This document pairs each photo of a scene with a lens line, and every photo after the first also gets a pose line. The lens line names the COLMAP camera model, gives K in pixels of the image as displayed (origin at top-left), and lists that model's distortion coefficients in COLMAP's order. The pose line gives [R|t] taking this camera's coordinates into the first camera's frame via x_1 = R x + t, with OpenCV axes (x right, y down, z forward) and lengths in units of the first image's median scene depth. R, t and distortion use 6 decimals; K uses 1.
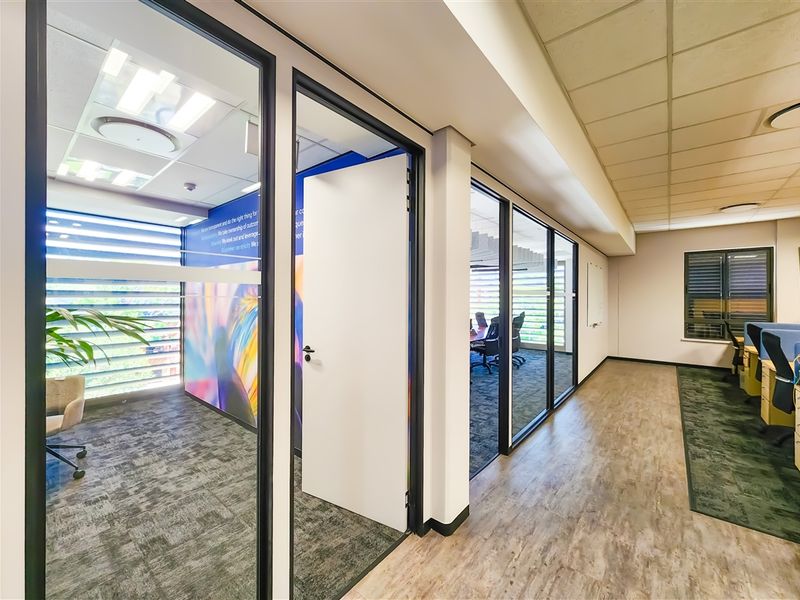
lens RADIAL K [[327.9, 0, 398.2], [0, 327.9, 298.3], [0, 0, 1]] dist [0.000443, -0.000172]
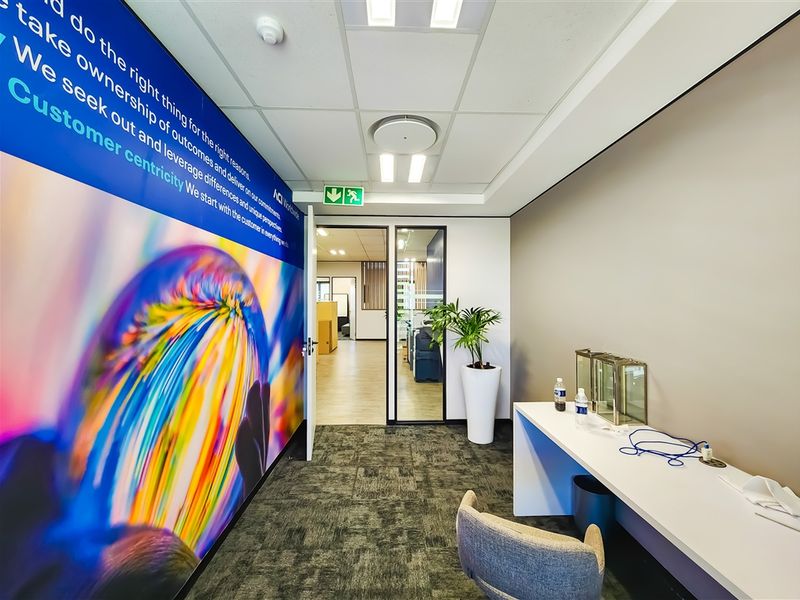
lens RADIAL K [[327.9, 0, 400.2], [0, 327.9, 300.6], [0, 0, 1]] dist [0.000443, -0.000172]
pose [[-0.662675, -0.004642, 0.748893, -1.191119], [-0.007156, 0.999974, -0.000134, -0.009071], [-0.748873, -0.005448, -0.662691, 1.305308]]
